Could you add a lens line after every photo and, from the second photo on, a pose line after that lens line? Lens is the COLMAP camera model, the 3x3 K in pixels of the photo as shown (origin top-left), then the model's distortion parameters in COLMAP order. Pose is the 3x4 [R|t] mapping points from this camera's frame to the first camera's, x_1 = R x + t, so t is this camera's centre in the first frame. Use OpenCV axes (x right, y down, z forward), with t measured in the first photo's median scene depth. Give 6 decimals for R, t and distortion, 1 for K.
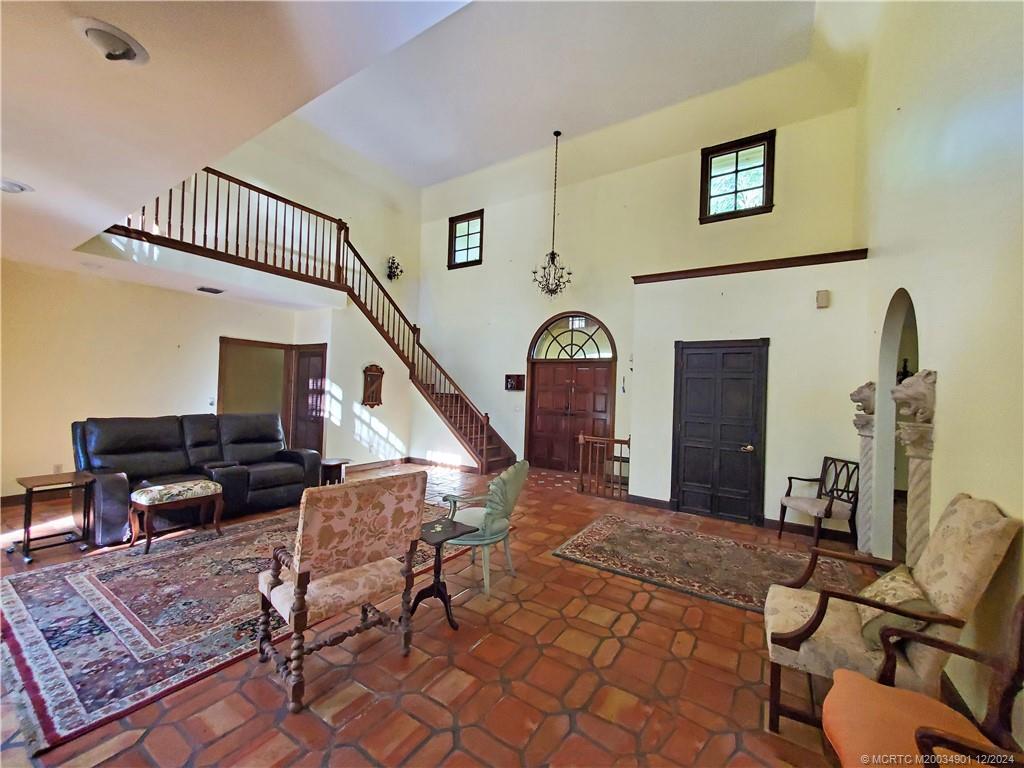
lens RADIAL K [[403.1, 0, 526.7], [0, 403.1, 386.2], [0, 0, 1]] dist [0.000387, -0.000391]
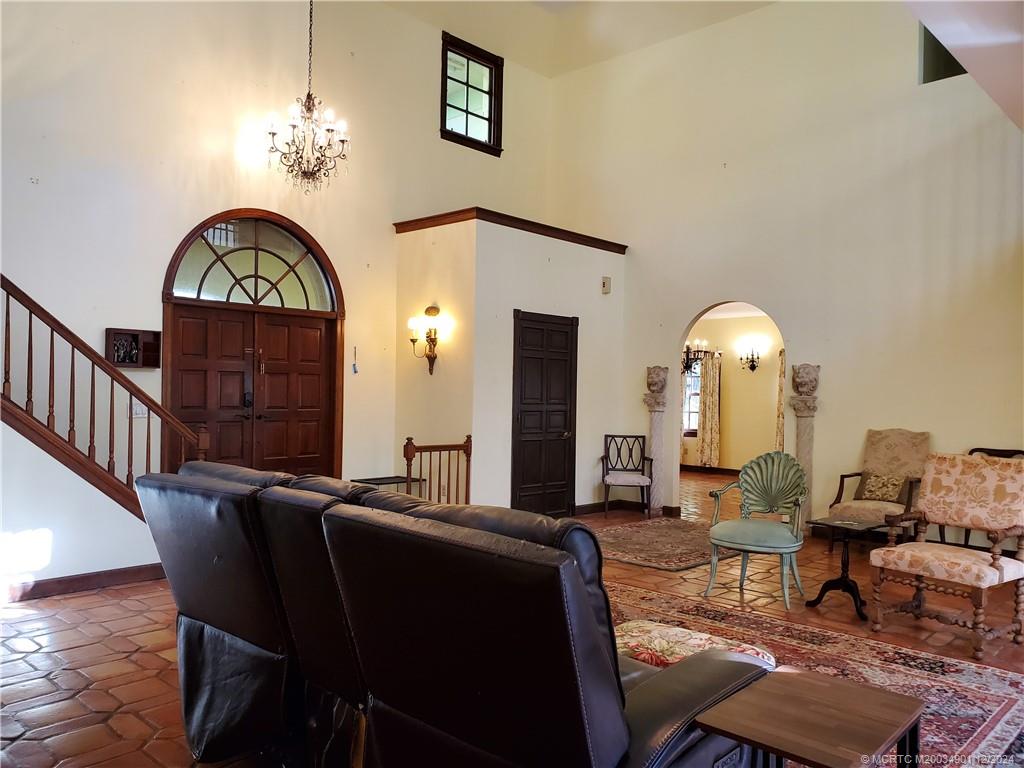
lens RADIAL K [[788.9, 0, 512.0], [0, 788.9, 384.0], [0, 0, 1]] dist [0.008814, 0.001374]
pose [[0.196400, -0.029898, 0.980068, -0.910140], [-0.030270, 0.998874, 0.036538, -0.018609], [-0.980056, -0.036843, 0.195274, 0.570316]]
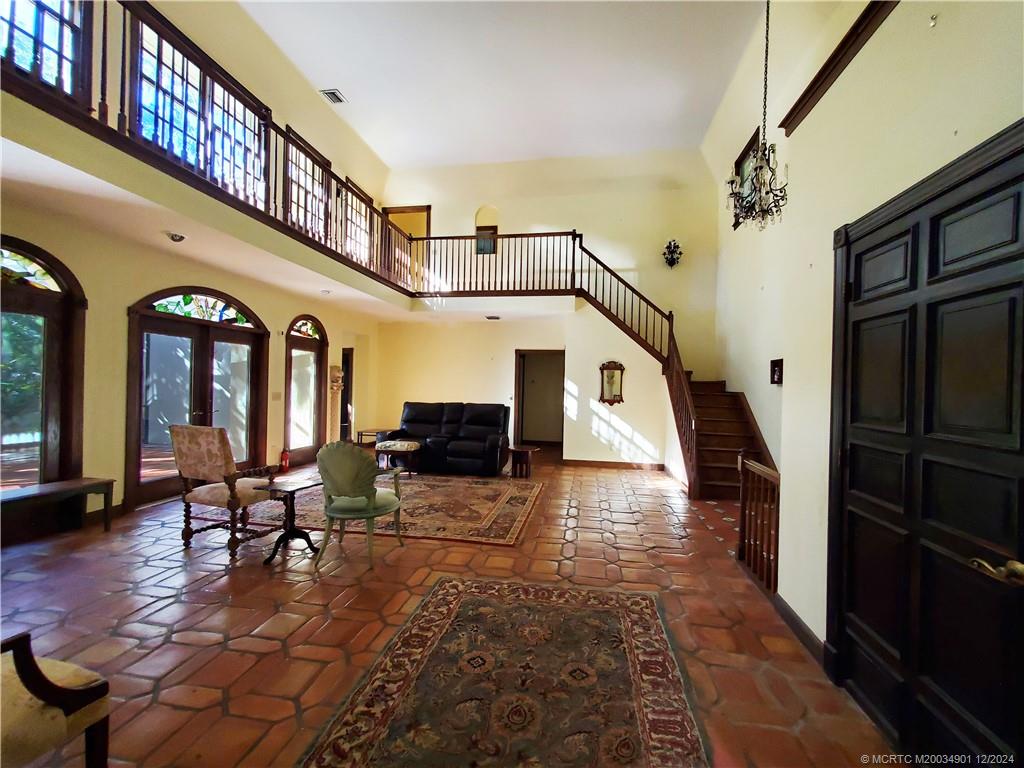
lens RADIAL K [[403.1, 0, 526.7], [0, 403.1, 386.2], [0, 0, 1]] dist [0.000387, -0.000391]
pose [[0.395090, -0.026114, -0.918271, 0.485693], [0.005972, 0.999648, -0.025859, 0.035171], [0.918623, 0.004733, 0.395106, 0.467245]]
